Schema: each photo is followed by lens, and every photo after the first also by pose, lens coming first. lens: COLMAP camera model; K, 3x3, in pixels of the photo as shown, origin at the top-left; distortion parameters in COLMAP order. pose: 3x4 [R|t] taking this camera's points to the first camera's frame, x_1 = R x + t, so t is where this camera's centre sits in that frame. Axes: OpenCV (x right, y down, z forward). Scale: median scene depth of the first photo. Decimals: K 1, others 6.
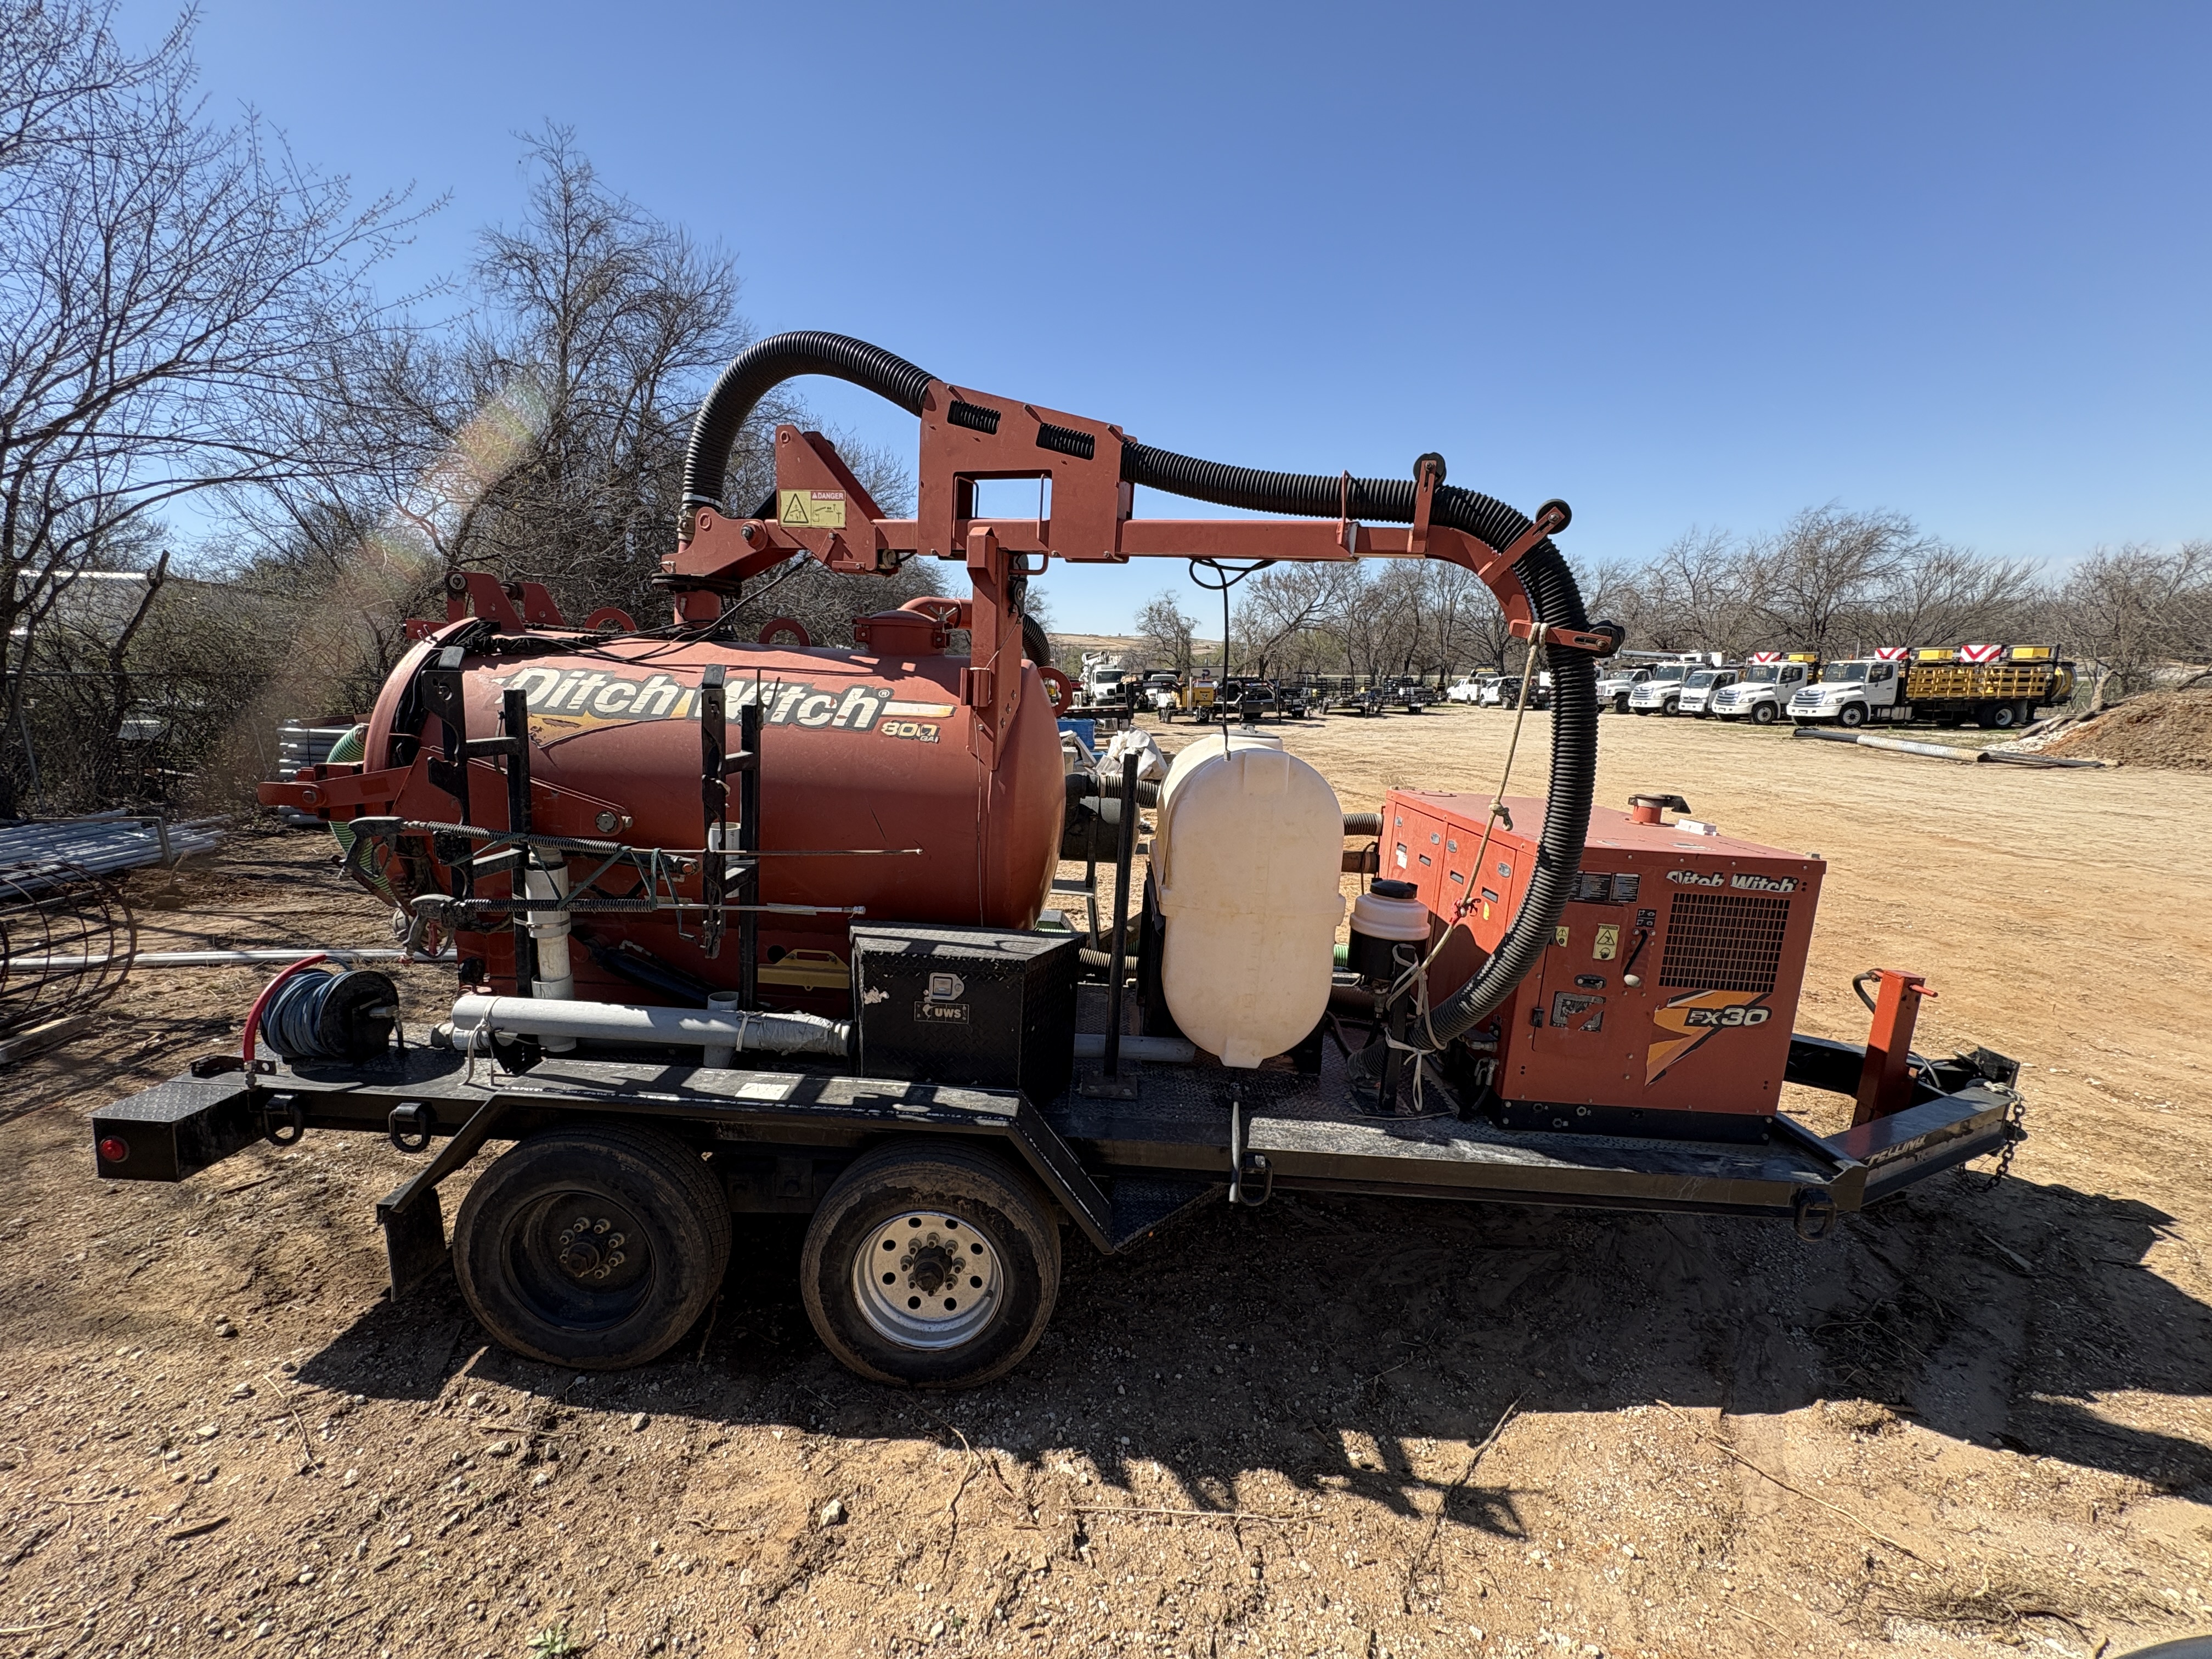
lens RADIAL K [[880.2, 0, 1091.3], [0, 880.2, 827.7], [0, 0, 1]] dist [0.000023, -0.000253]
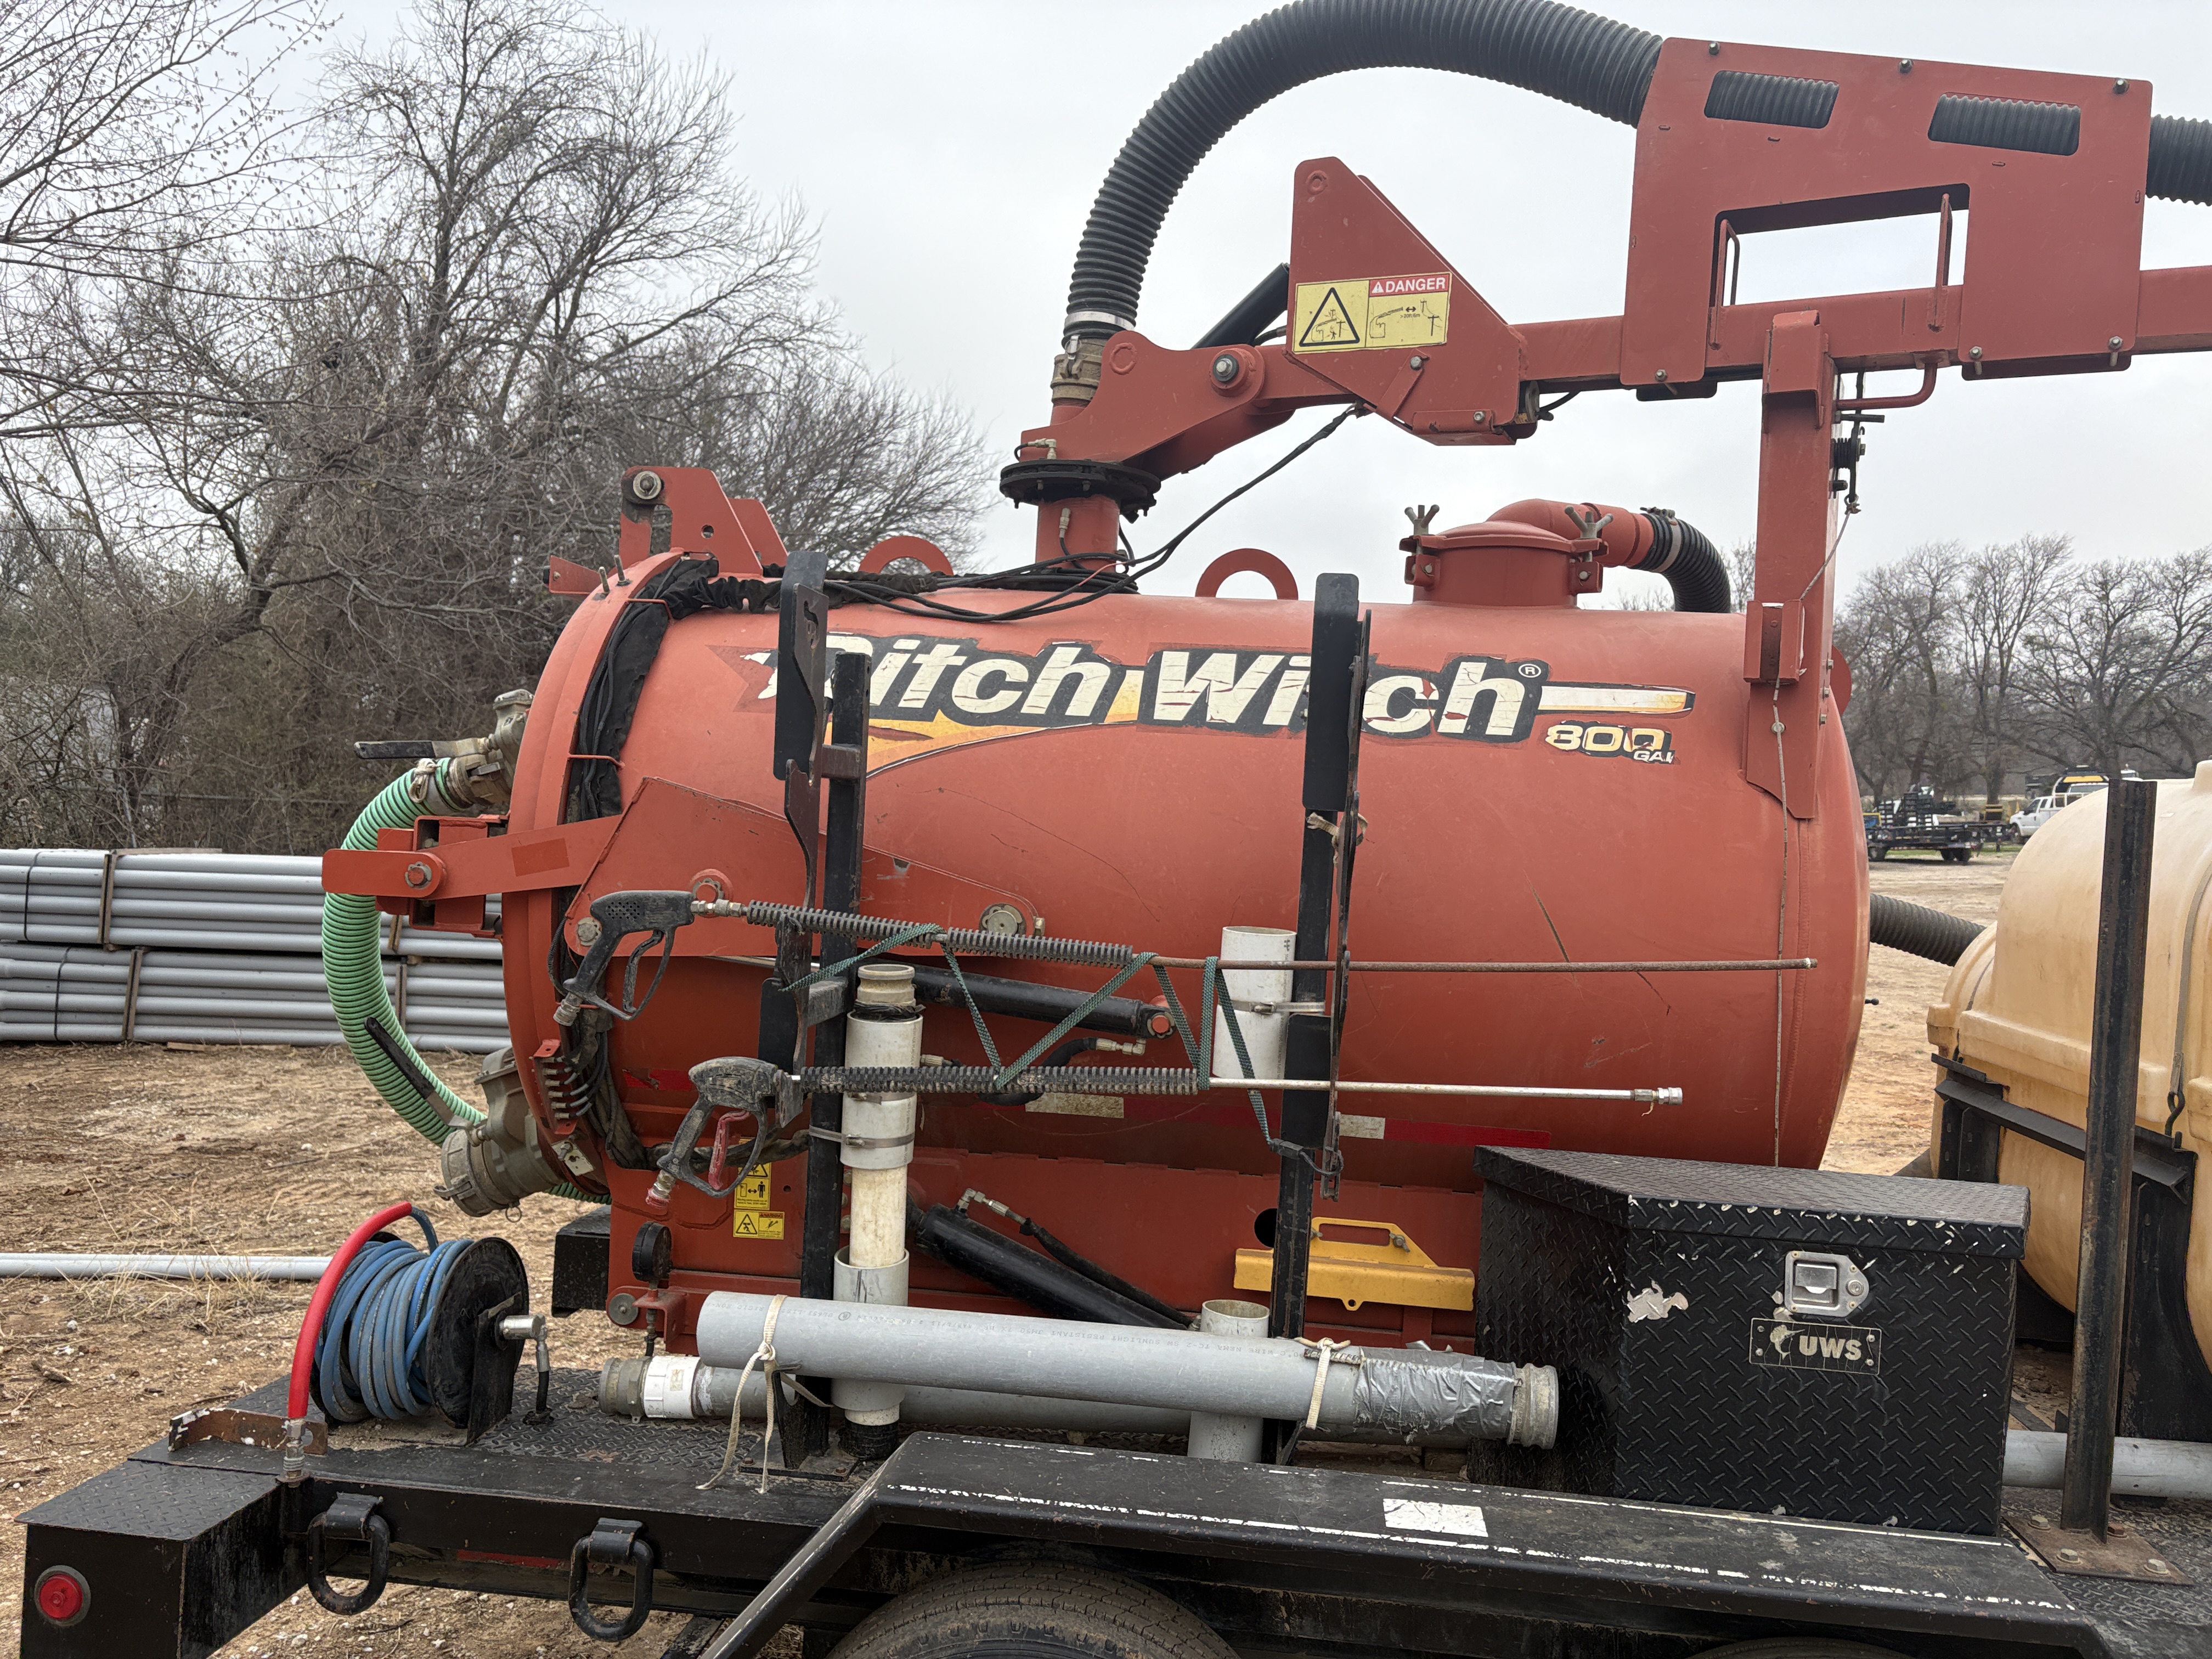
lens RADIAL K [[1663.0, 0, 1106.0], [0, 1663.0, 829.5], [0, 0, 1]] dist [0.064694, -0.088727]
pose [[0.994967, -0.008843, -0.099807, -0.403884], [-0.006818, 0.987815, -0.155482, 0.082852], [0.099966, 0.155380, 0.982784, 0.099113]]
